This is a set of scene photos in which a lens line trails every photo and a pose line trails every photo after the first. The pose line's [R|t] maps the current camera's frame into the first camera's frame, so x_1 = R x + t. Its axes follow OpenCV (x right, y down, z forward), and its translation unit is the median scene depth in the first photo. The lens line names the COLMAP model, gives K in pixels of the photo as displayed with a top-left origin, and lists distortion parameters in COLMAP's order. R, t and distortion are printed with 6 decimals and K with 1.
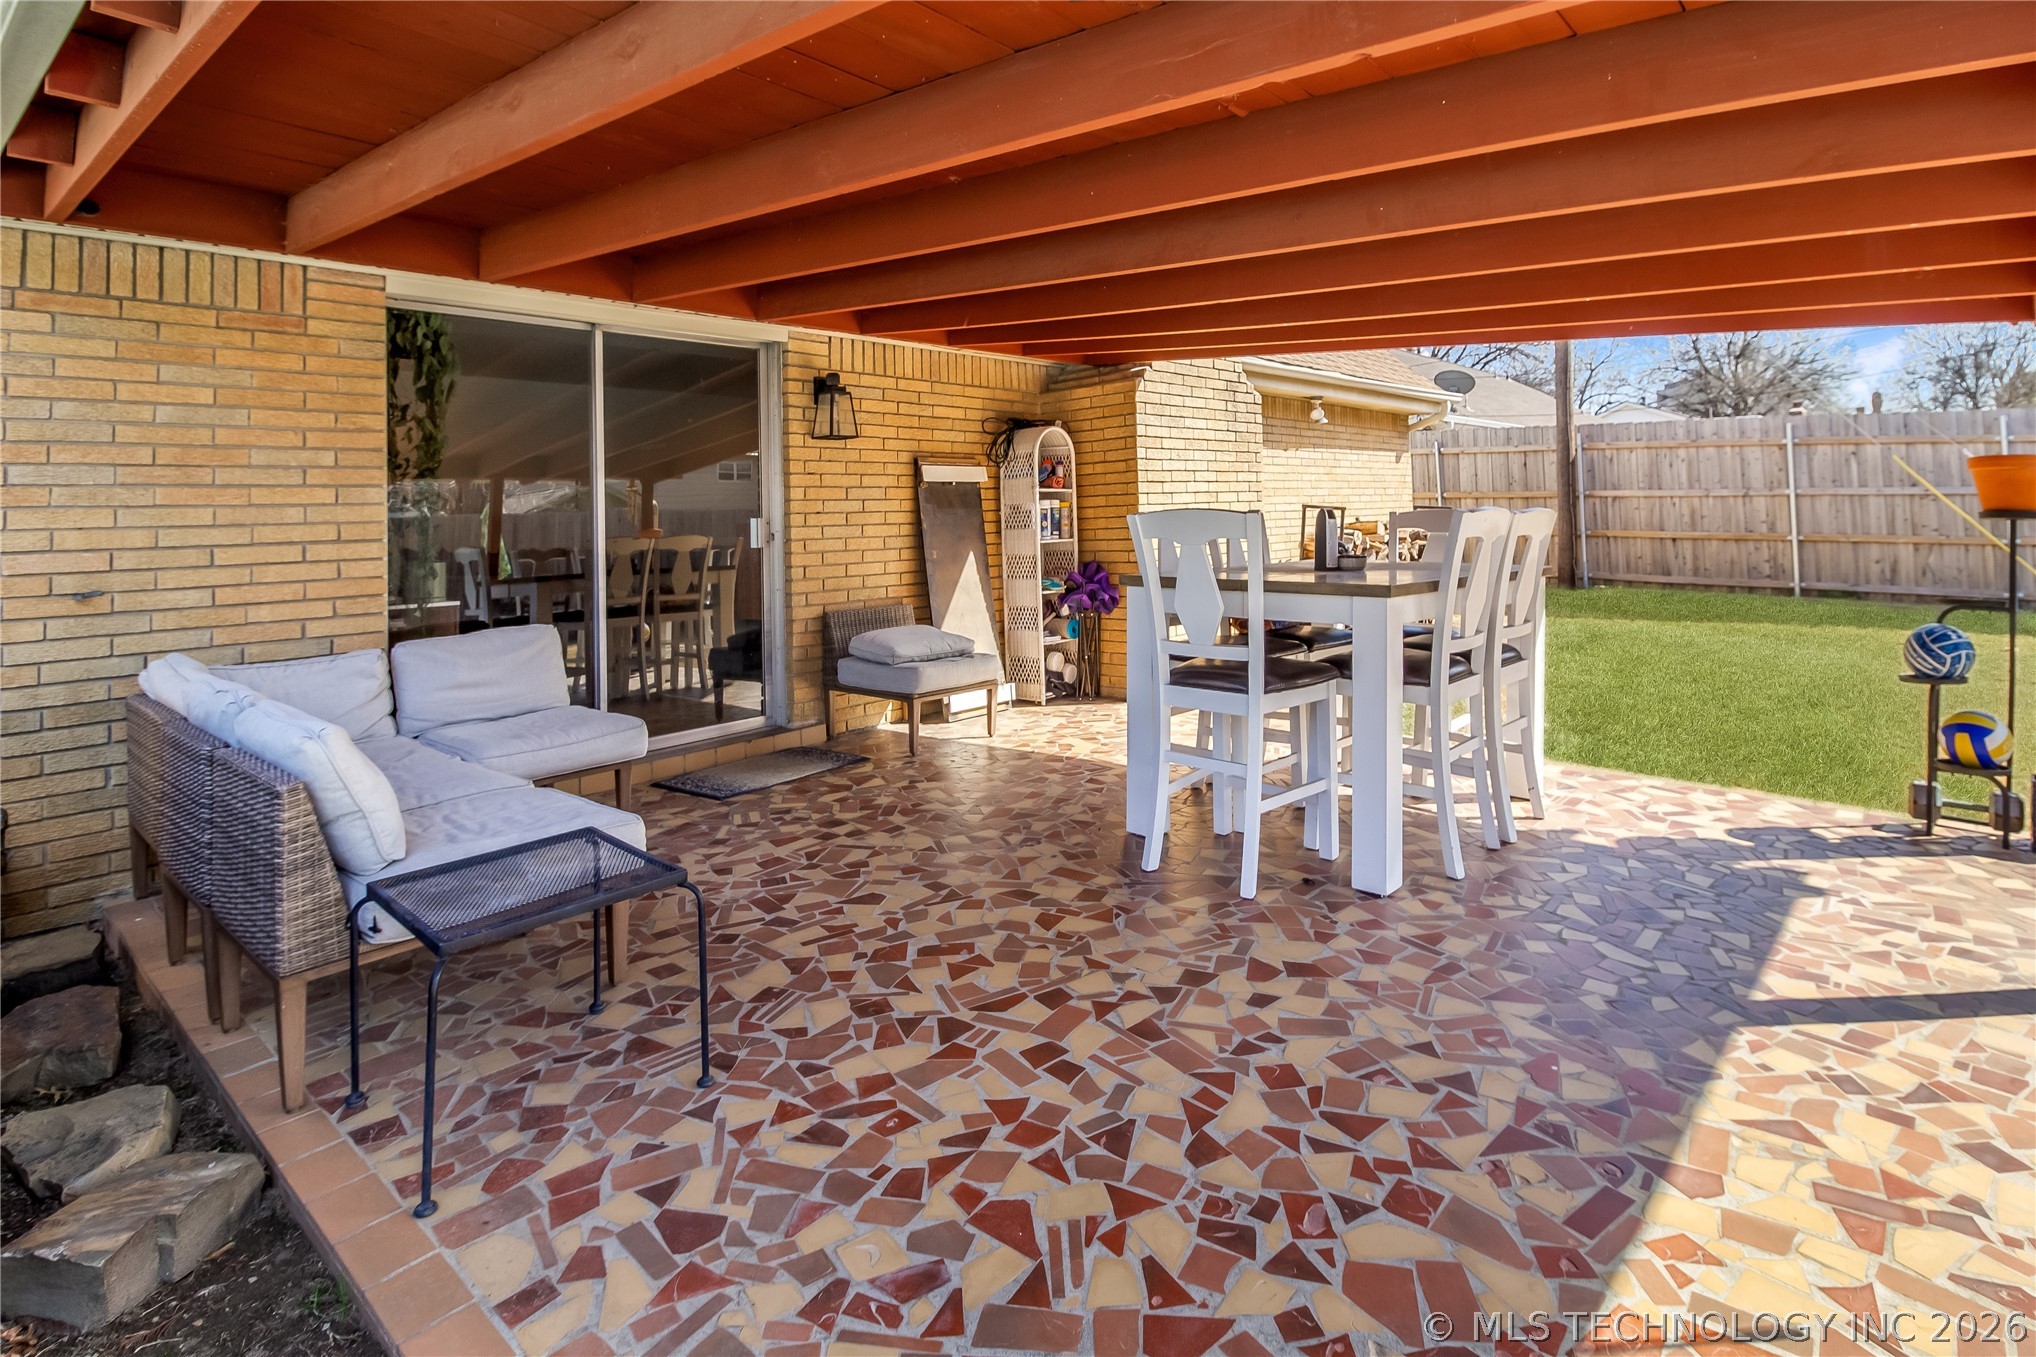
lens RADIAL K [[974.6, 0, 1018.0], [0, 974.6, 678.5], [0, 0, 1]] dist [-0.000121, -0.009212]
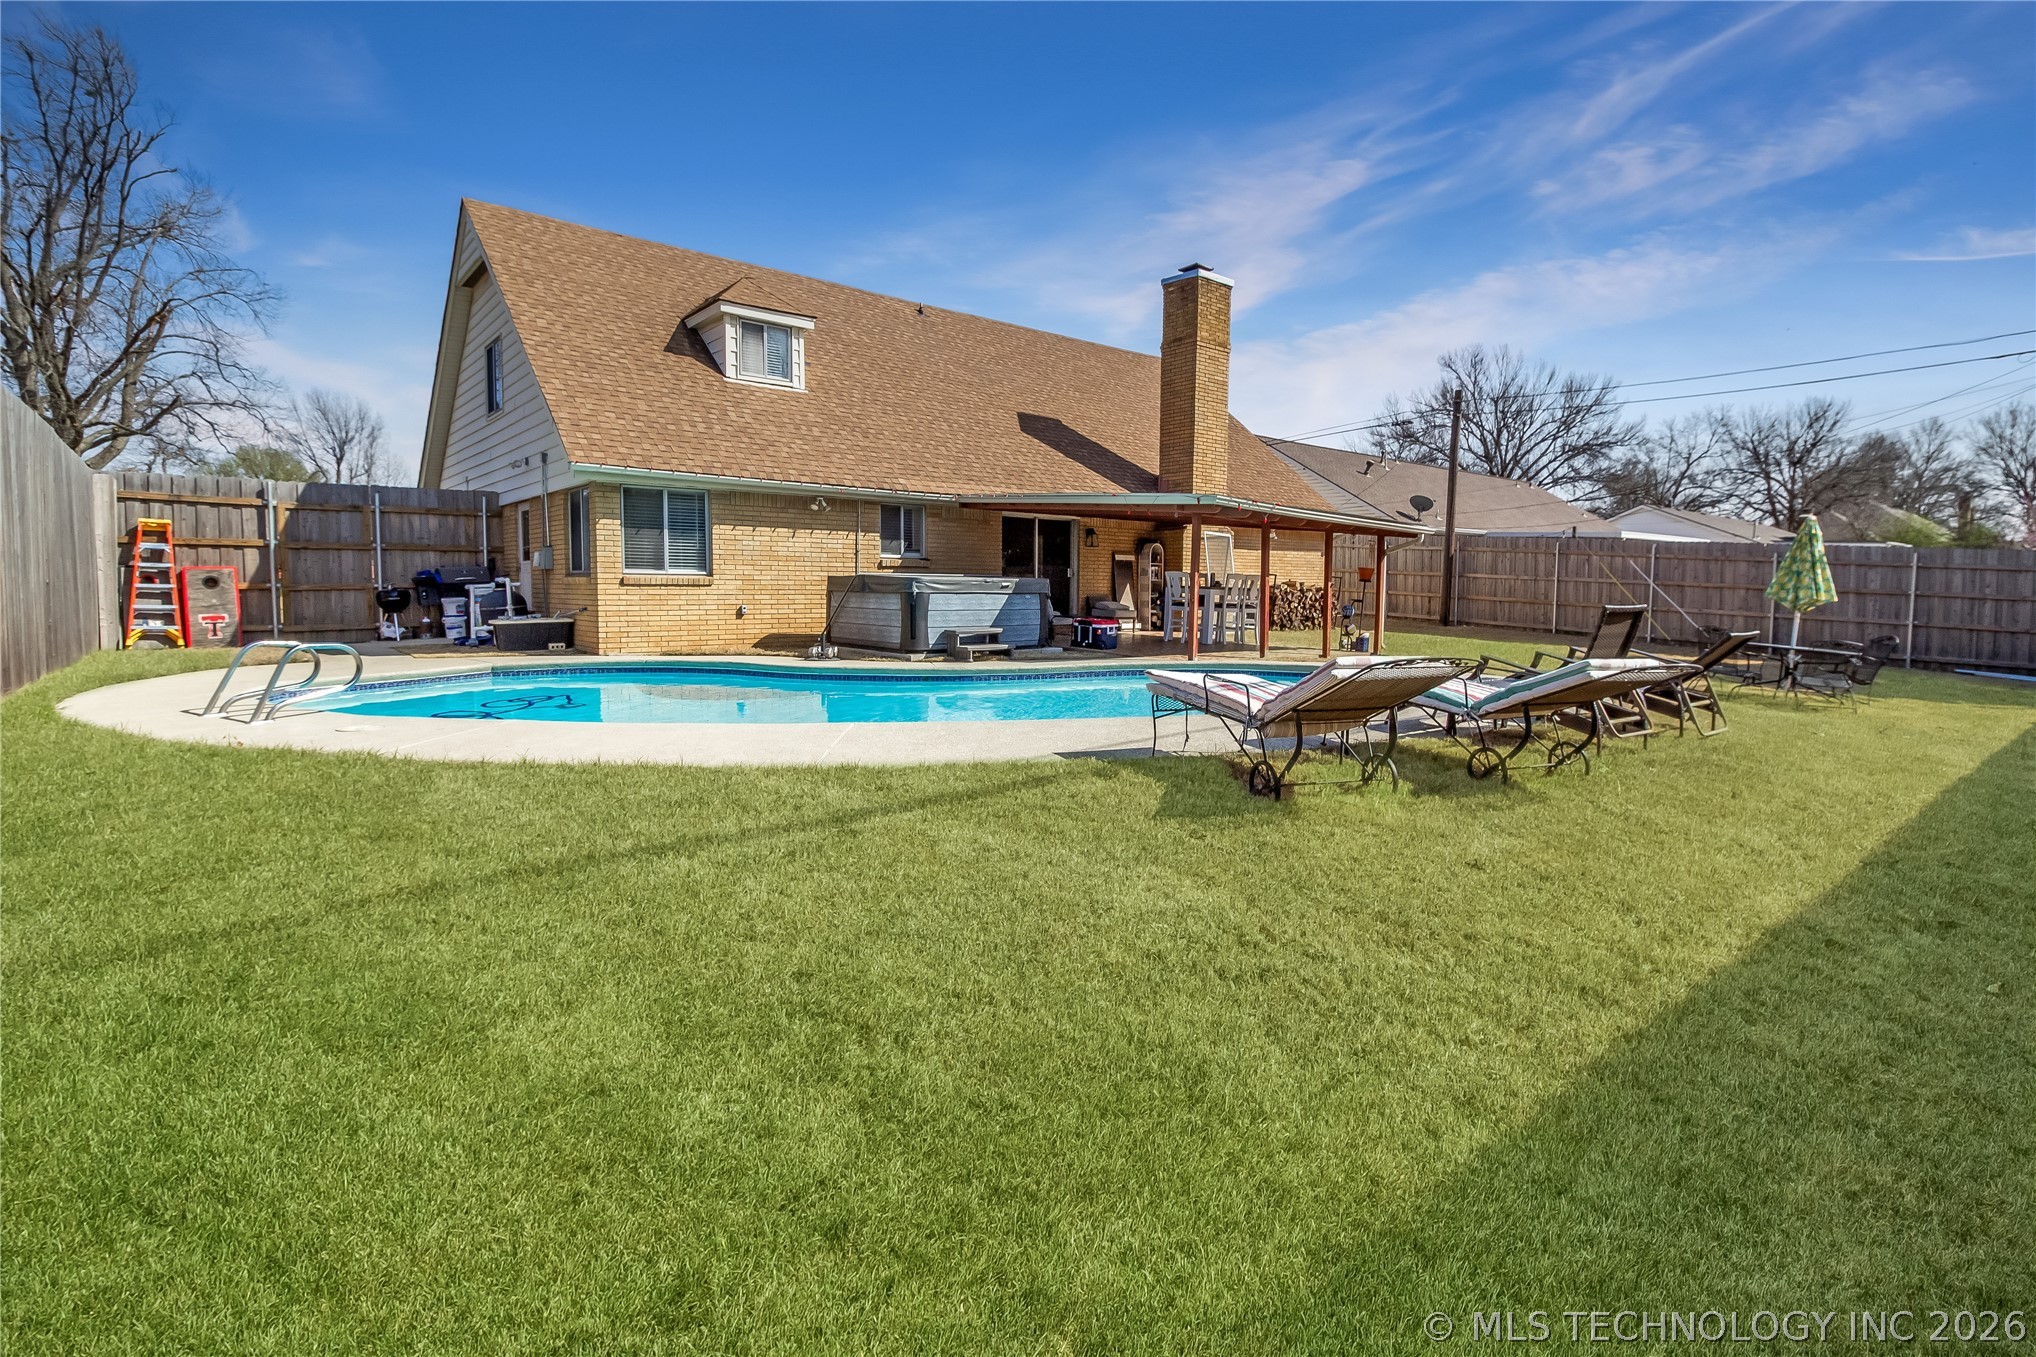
lens RADIAL K [[974.6, 0, 1018.0], [0, 974.6, 678.5], [0, 0, 1]] dist [-0.000121, -0.009212]
pose [[0.991436, 0.066432, -0.112439, -0.026922], [-0.071282, 0.996667, -0.039671, 0.354881], [0.109428, 0.047346, 0.992866, -2.314379]]
